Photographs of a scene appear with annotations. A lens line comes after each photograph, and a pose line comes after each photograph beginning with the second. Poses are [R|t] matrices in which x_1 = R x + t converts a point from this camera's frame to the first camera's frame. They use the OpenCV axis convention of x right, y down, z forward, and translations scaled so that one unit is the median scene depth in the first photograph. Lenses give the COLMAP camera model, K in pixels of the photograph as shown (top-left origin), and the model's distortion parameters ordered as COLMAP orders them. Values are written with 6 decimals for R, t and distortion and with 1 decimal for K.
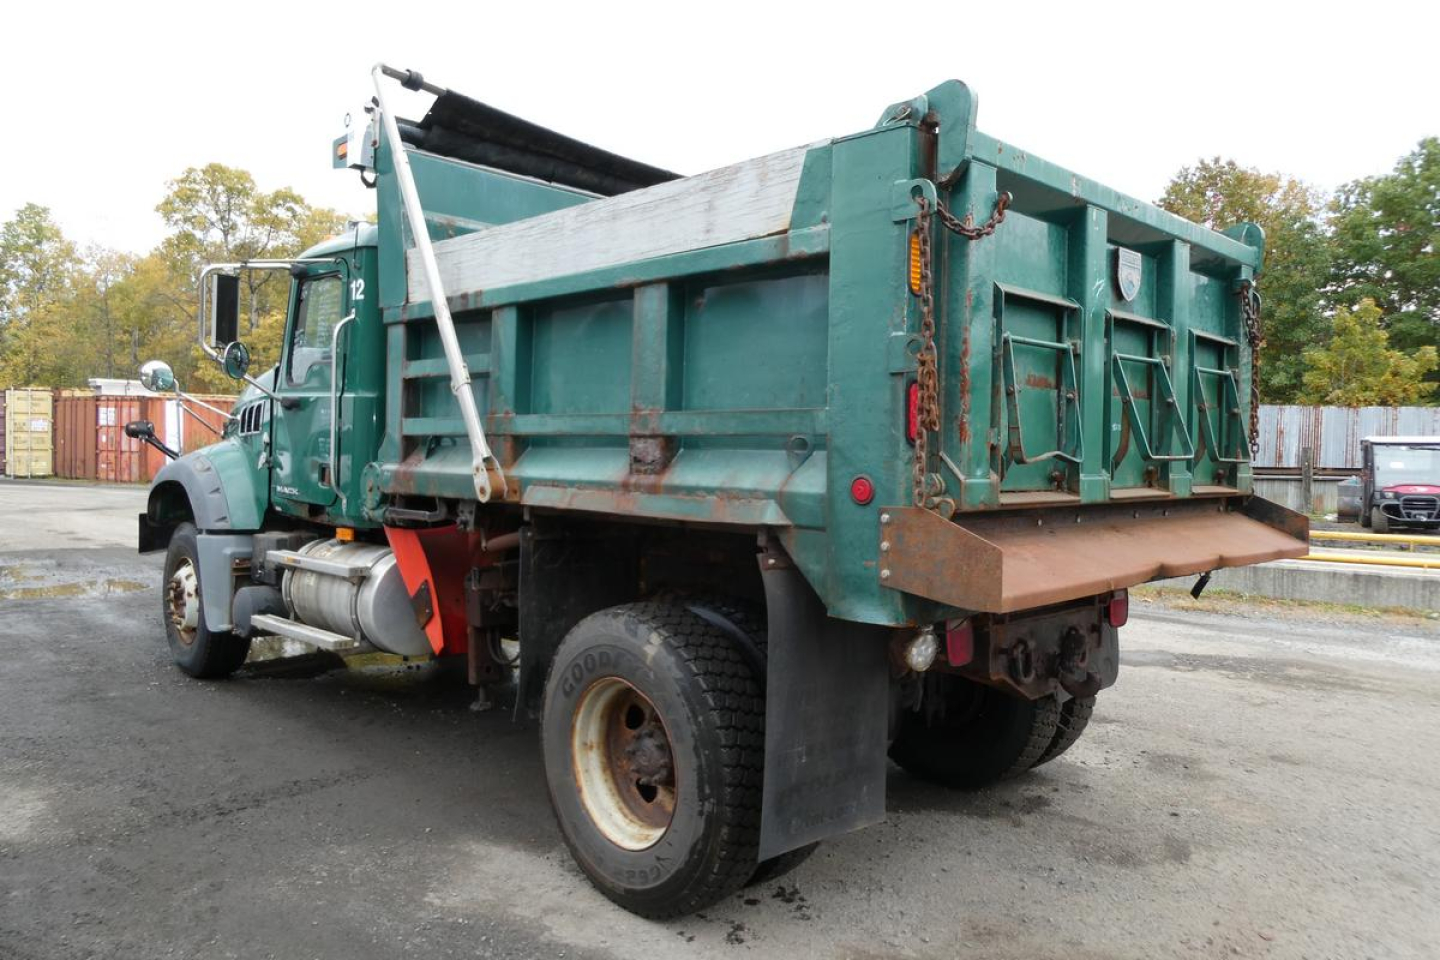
lens RADIAL K [[1038.5, 0, 719.2], [0, 1038.5, 478.5], [0, 0, 1]] dist [0.007083, 0.004291]
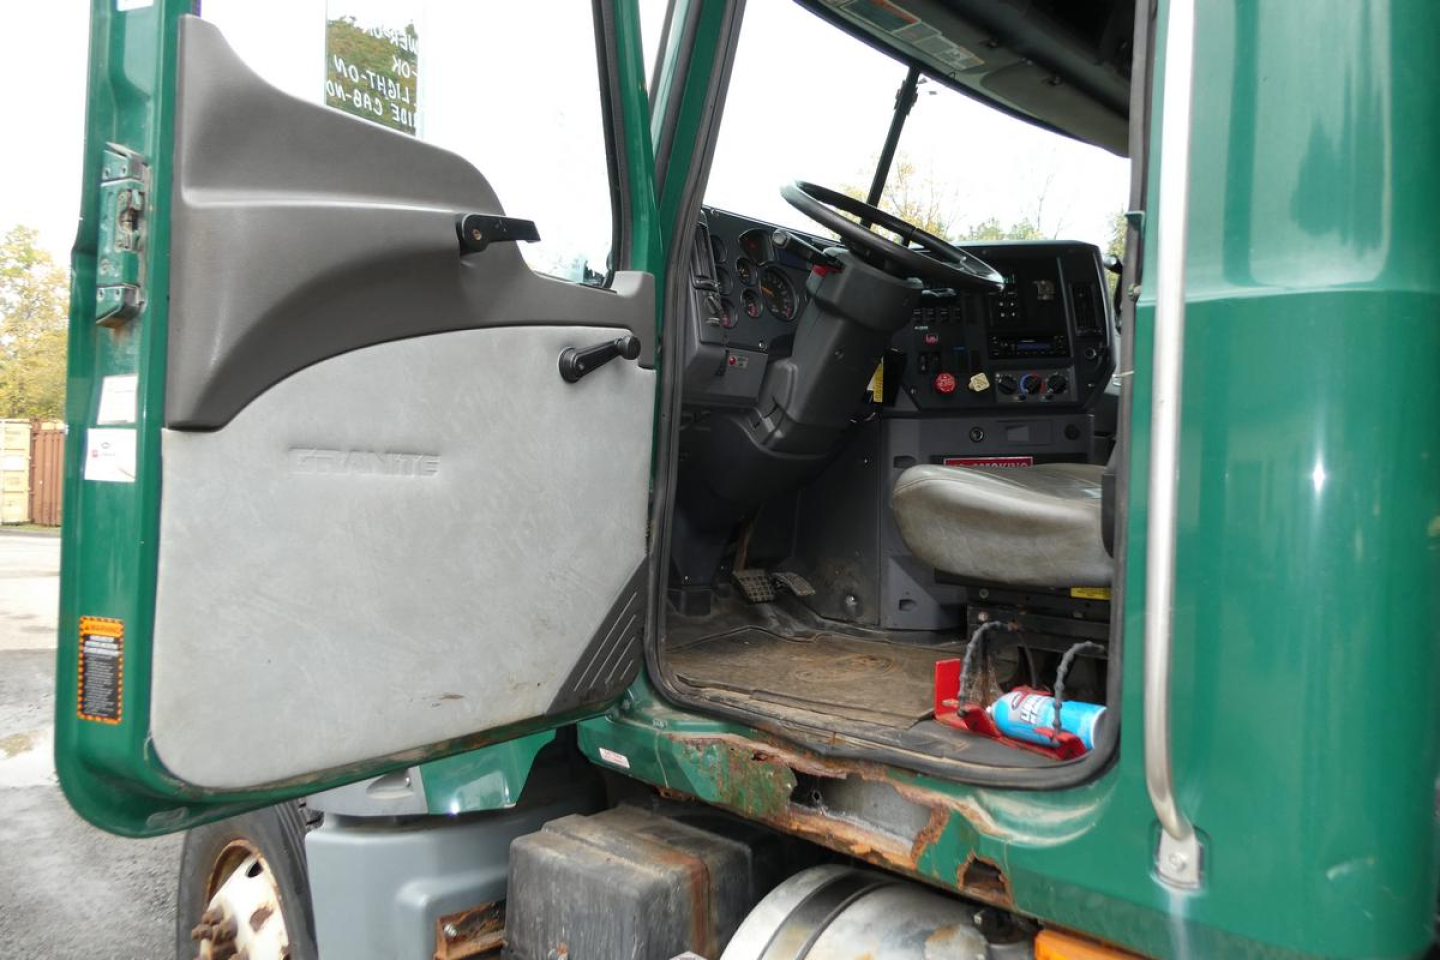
lens RADIAL K [[1038.5, 0, 720.7], [0, 1038.5, 476.5], [0, 0, 1]] dist [0.007083, 0.004291]
pose [[0.999982, -0.001474, 0.005783, -0.079756], [0.001692, 0.999279, -0.037918, -0.006907], [-0.005723, 0.037927, 0.999264, 0.145053]]
